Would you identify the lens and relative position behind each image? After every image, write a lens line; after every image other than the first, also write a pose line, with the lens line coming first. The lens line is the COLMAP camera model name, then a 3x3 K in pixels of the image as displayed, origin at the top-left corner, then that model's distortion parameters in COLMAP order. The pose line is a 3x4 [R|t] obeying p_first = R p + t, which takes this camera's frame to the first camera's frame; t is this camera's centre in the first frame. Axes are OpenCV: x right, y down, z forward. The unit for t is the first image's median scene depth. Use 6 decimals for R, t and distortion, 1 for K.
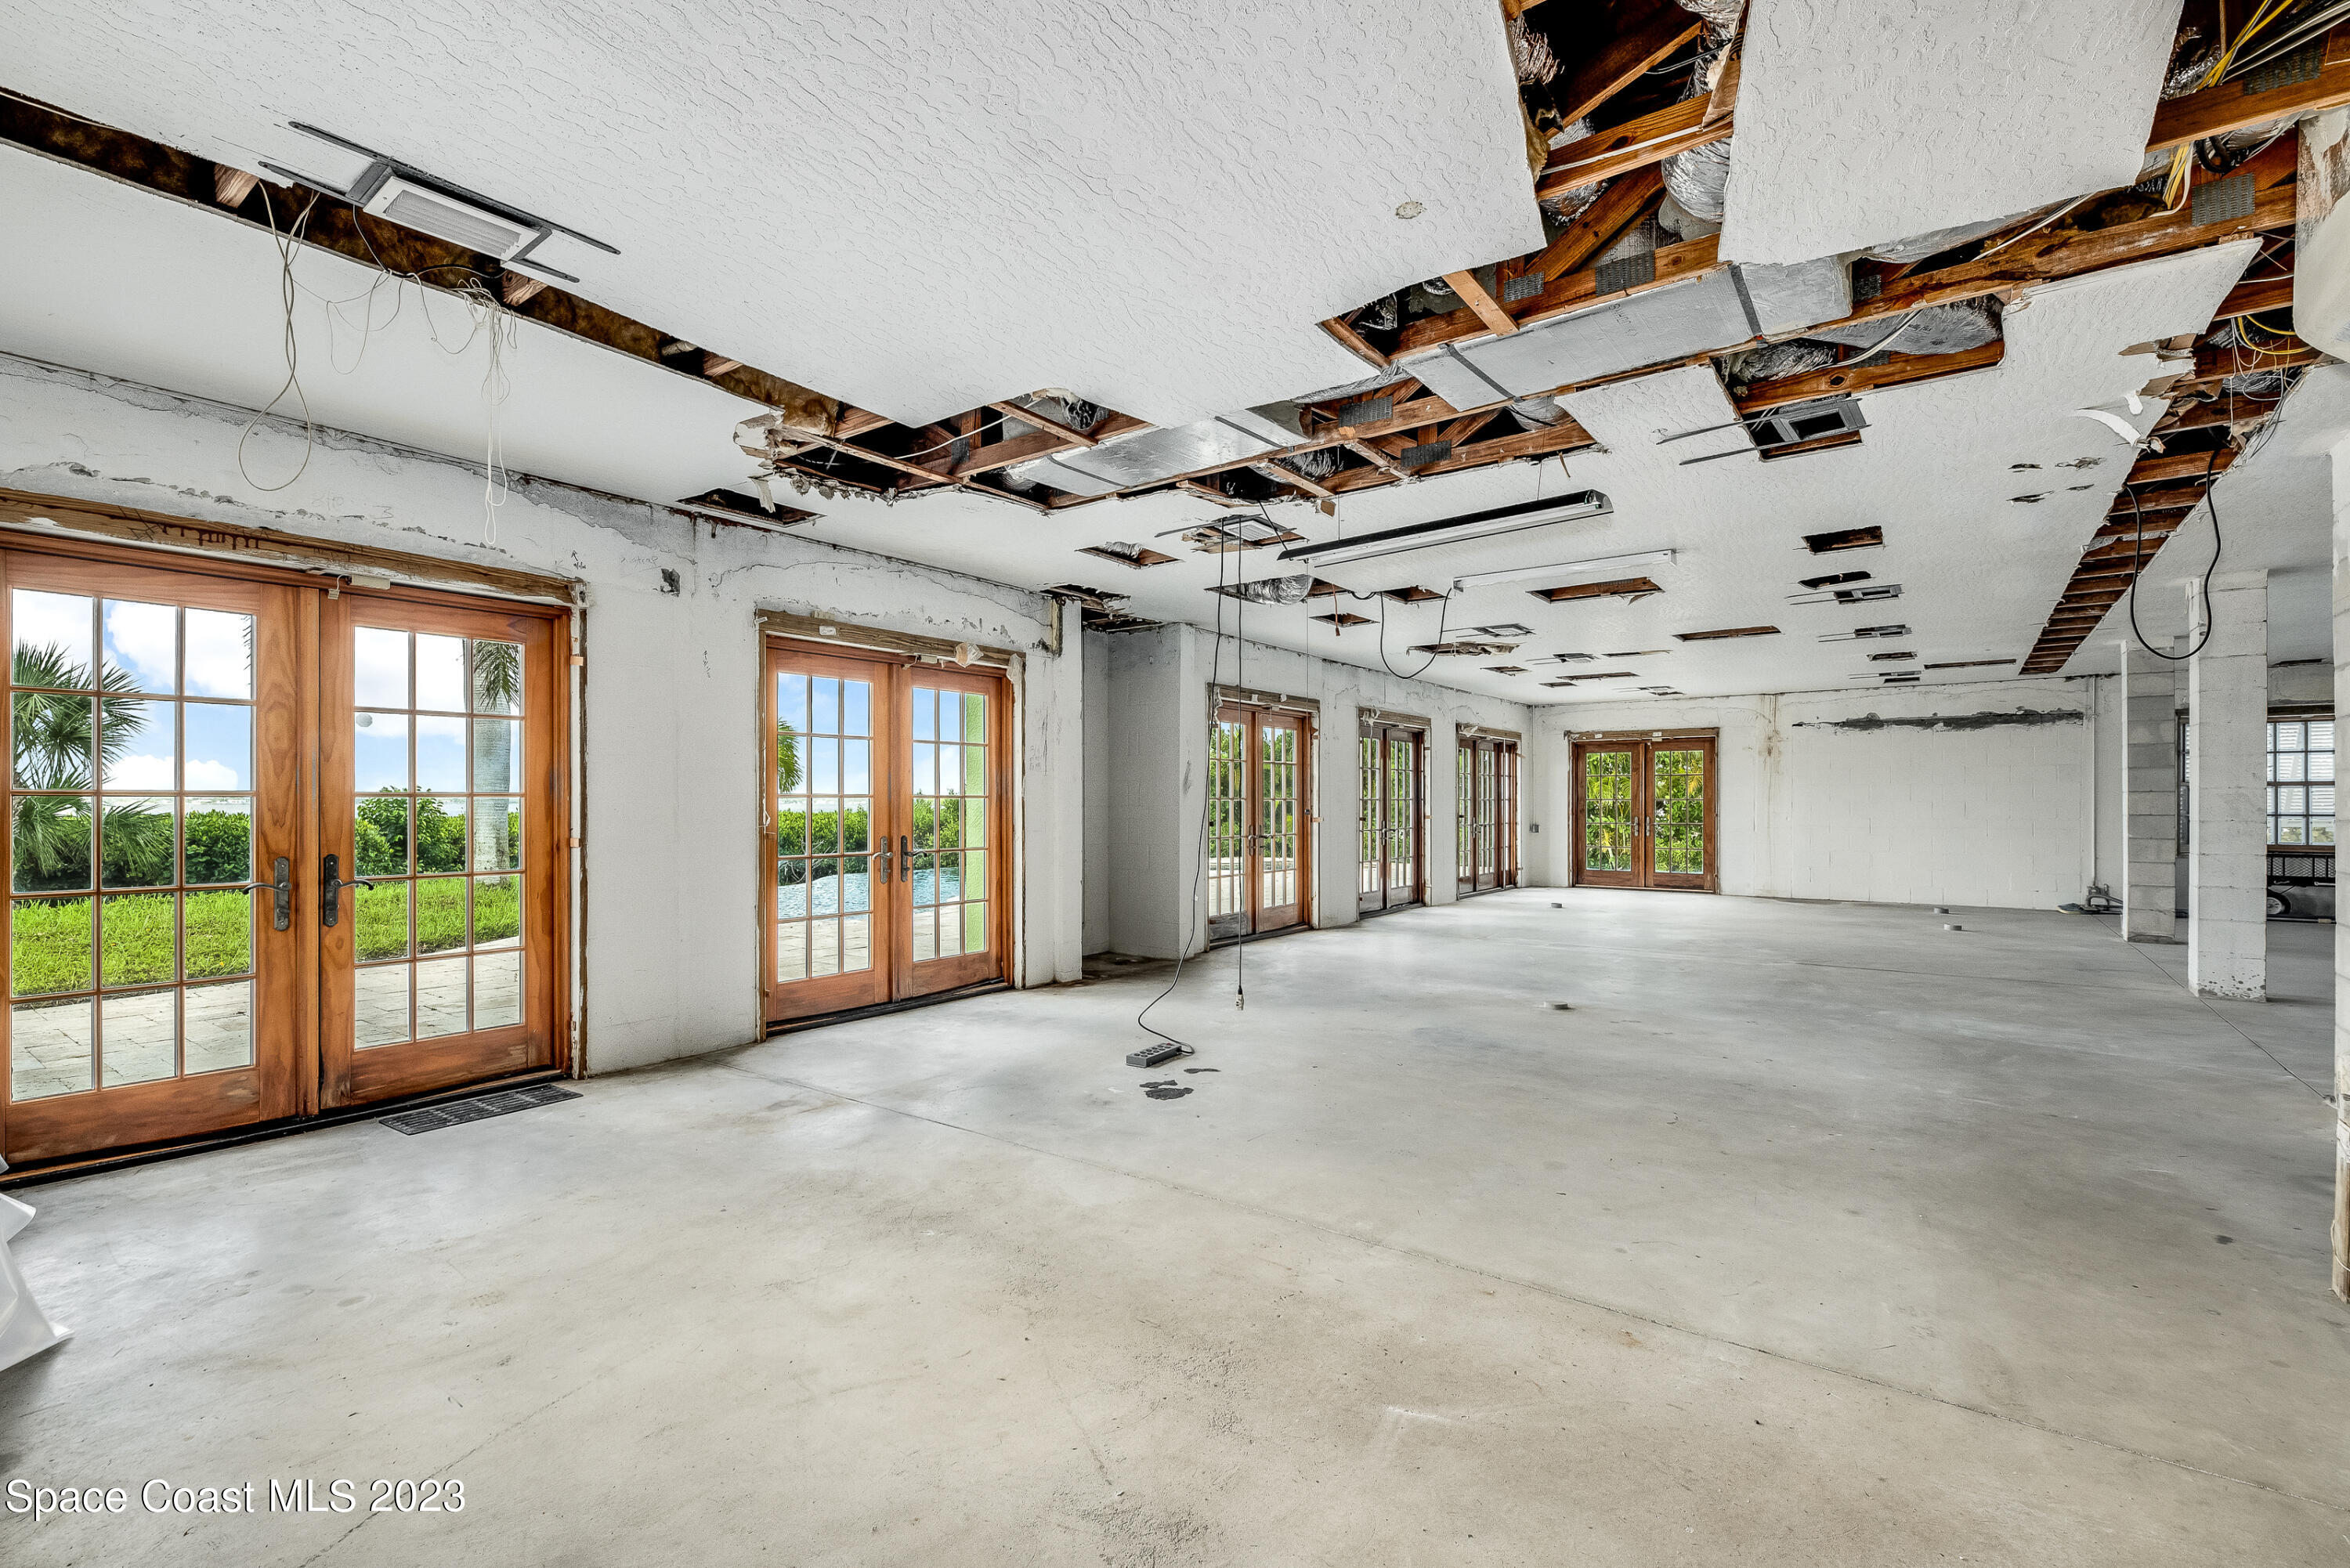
lens RADIAL K [[1062.1, 0, 1120.3], [0, 1062.1, 809.3], [0, 0, 1]] dist [0.001032, -0.001464]
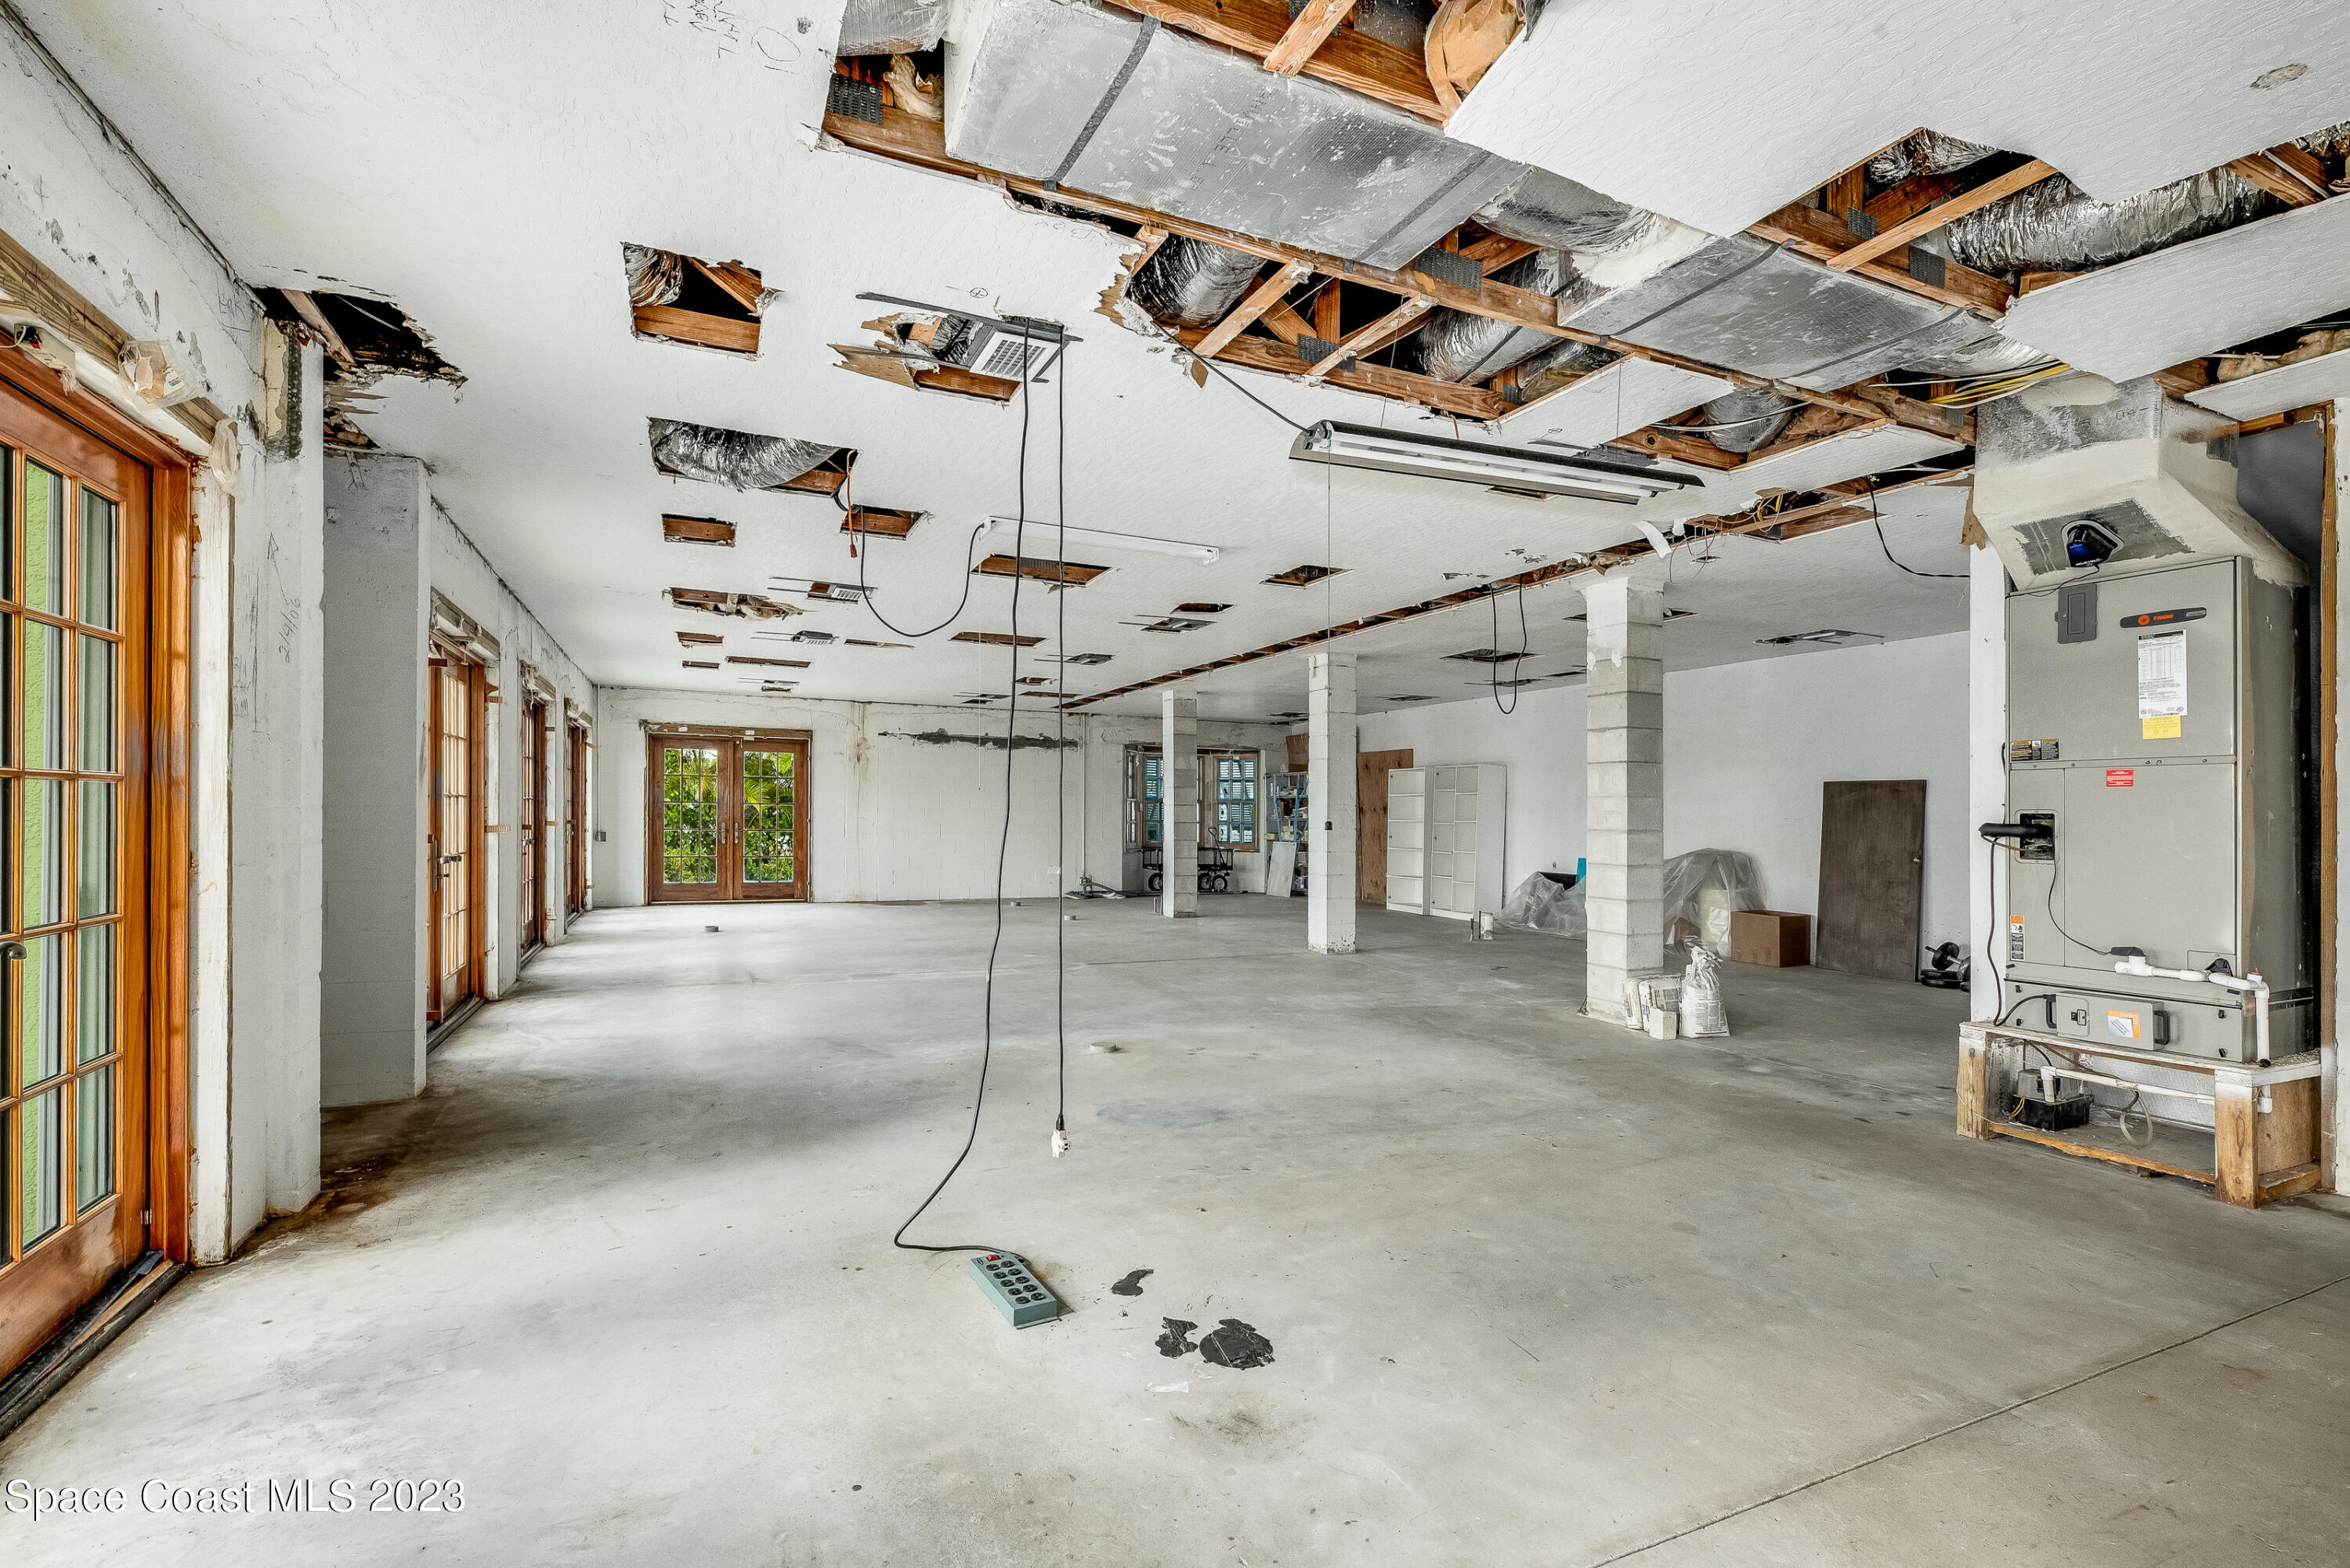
lens RADIAL K [[1062.1, 0, 1182.9], [0, 1062.1, 804.6], [0, 0, 1]] dist [0.001032, -0.001464]
pose [[0.445996, 0.015054, 0.894908, -0.361966], [-0.008965, 0.999884, -0.012352, -0.000780], [-0.894990, -0.002515, 0.446079, 0.623217]]
